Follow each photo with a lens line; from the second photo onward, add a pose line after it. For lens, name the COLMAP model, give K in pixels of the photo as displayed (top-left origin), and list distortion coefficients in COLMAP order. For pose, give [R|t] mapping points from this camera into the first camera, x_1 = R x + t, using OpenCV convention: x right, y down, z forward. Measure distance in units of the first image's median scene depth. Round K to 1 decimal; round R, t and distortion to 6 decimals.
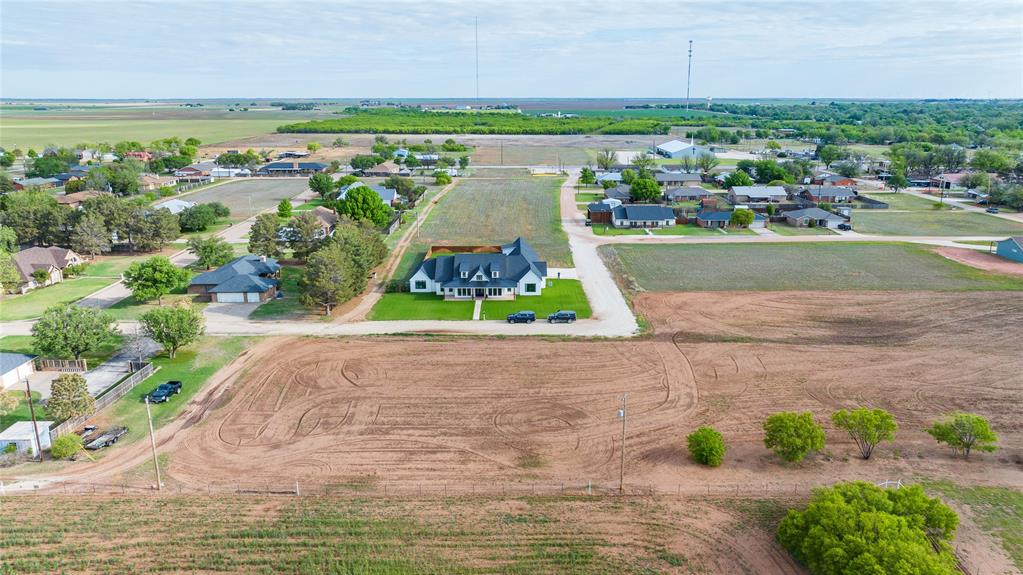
lens RADIAL K [[738.7, 0, 512.3], [0, 738.7, 288.6], [0, 0, 1]] dist [-0.024051, 0.016829]
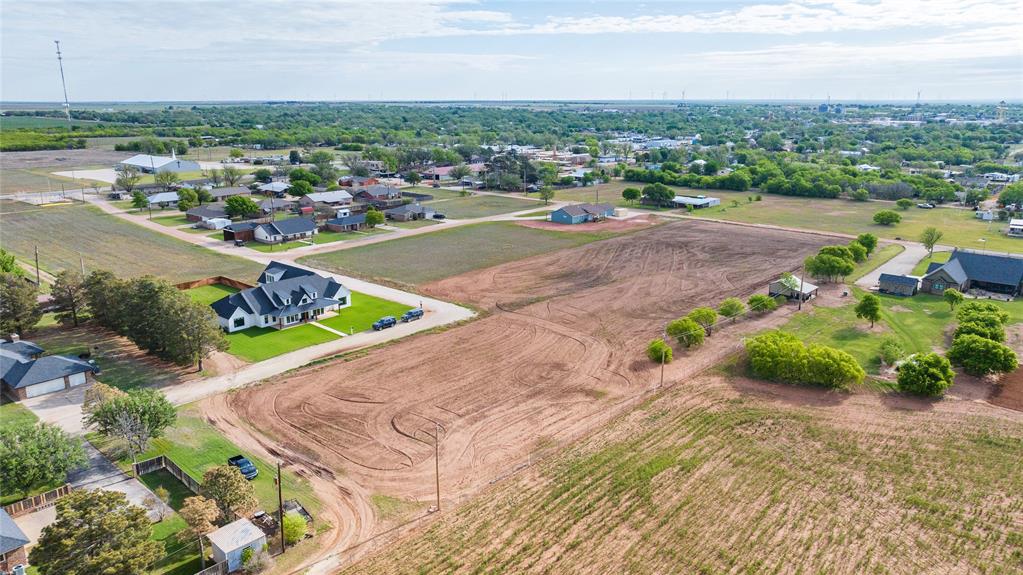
lens RADIAL K [[738.7, 0, 515.3], [0, 738.7, 288.4], [0, 0, 1]] dist [-0.024051, 0.016829]
pose [[0.657805, -0.189218, 0.729033, -0.678704], [0.190731, 0.978228, 0.081799, -0.068400], [-0.728639, 0.085241, 0.679573, 0.087350]]
